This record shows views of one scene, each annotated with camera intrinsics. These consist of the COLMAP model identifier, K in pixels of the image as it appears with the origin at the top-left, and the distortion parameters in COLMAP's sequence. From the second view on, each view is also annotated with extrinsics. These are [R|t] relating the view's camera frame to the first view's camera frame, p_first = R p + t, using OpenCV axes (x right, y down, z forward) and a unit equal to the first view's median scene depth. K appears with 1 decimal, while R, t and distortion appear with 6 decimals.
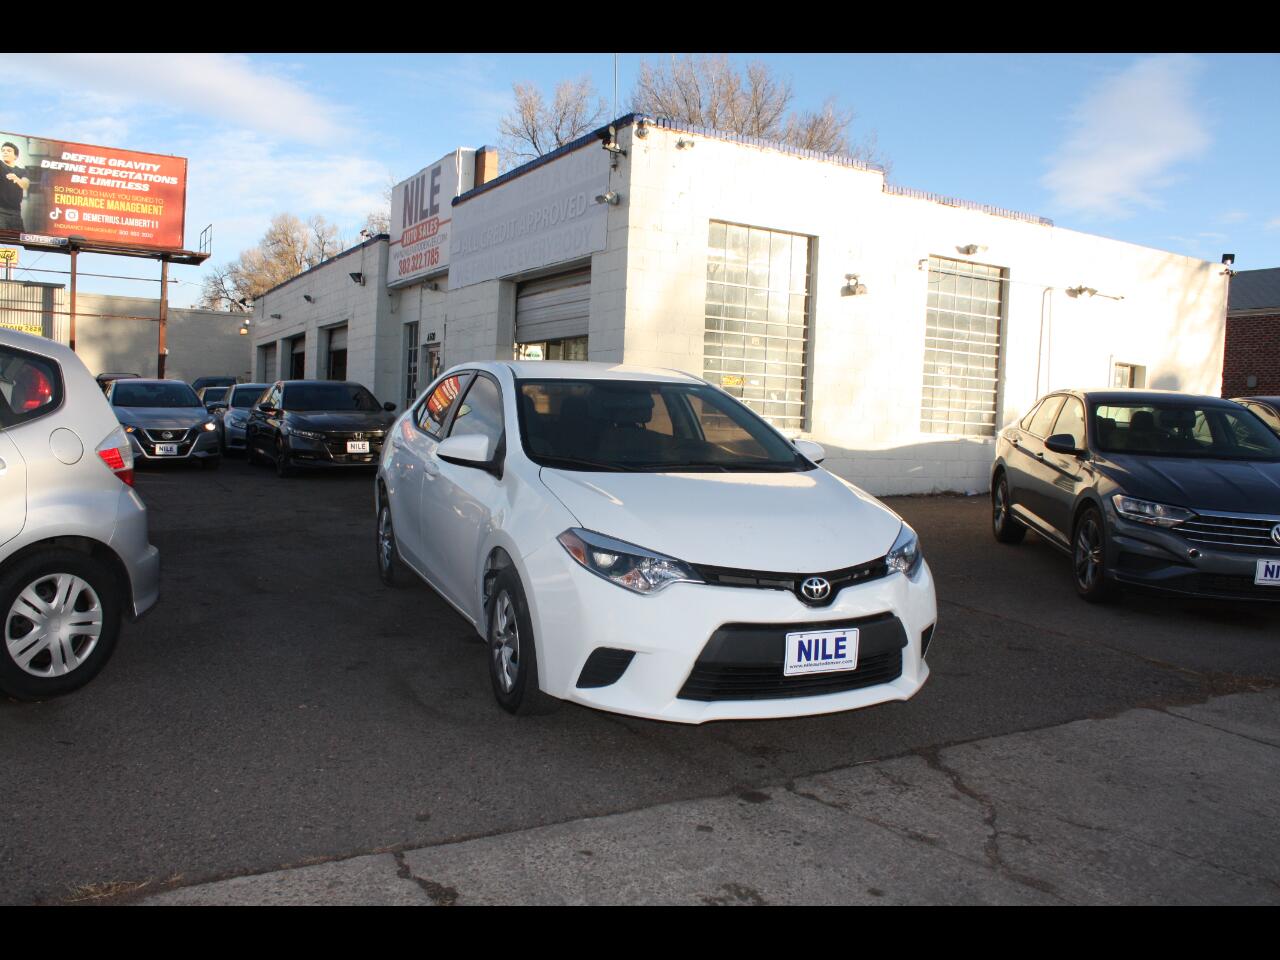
lens RADIAL K [[1070.9, 0, 642.8], [0, 1070.9, 480.5], [0, 0, 1]] dist [-0.156902, 0.105187]
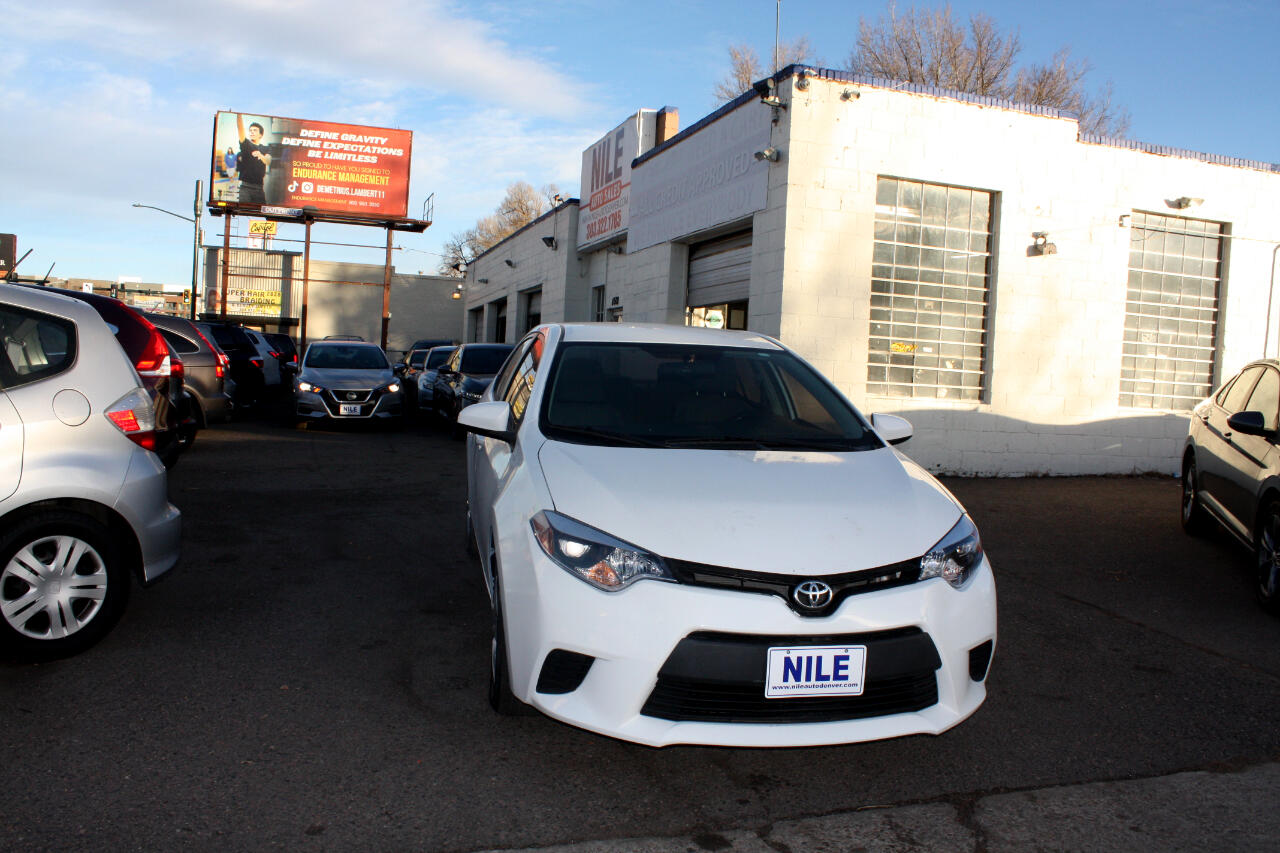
lens RADIAL K [[1071.0, 0, 639.3], [0, 1071.0, 432.7], [0, 0, 1]] dist [-0.163587, 0.144270]
pose [[0.975873, 0.021563, -0.217271, 0.082406], [-0.024411, 0.999648, -0.010428, -0.005121], [0.216970, 0.015480, 0.976056, 0.063988]]
